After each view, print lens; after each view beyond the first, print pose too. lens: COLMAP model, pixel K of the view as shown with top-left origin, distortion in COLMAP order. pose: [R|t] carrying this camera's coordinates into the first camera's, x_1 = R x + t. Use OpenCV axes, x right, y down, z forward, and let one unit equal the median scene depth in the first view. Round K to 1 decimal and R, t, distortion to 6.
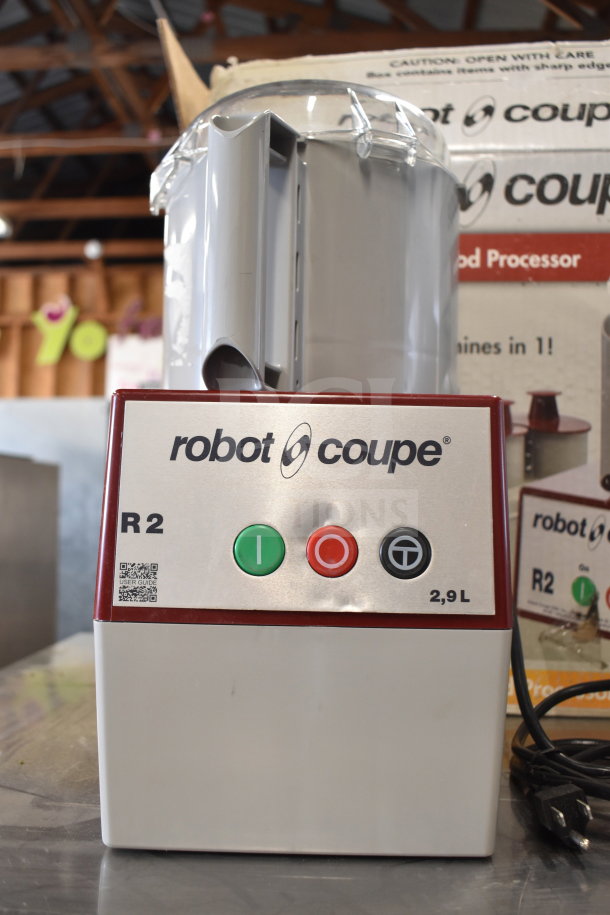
lens RADIAL K [[843.1, 0, 305.0], [0, 843.1, 457.5], [0, 0, 1]] dist [-0.101951, 0.009976]
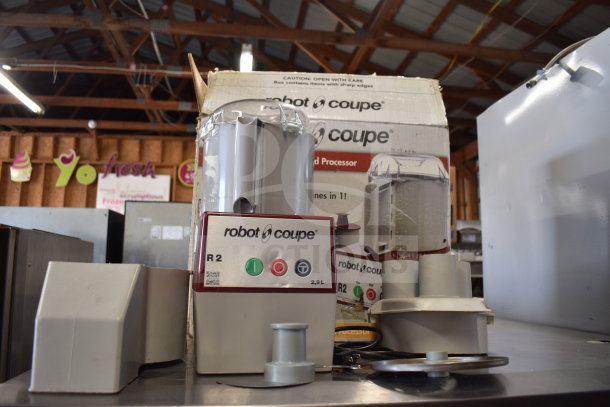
lens RADIAL K [[469.5, 0, 305.0], [0, 469.5, 203.5], [0, 0, 1]] dist [-0.112729, 0.007990]
pose [[0.975489, 0.026464, 0.218452, -0.243421], [-0.007537, 0.996178, -0.087025, 0.028907], [-0.219920, 0.083245, 0.971959, -0.645224]]
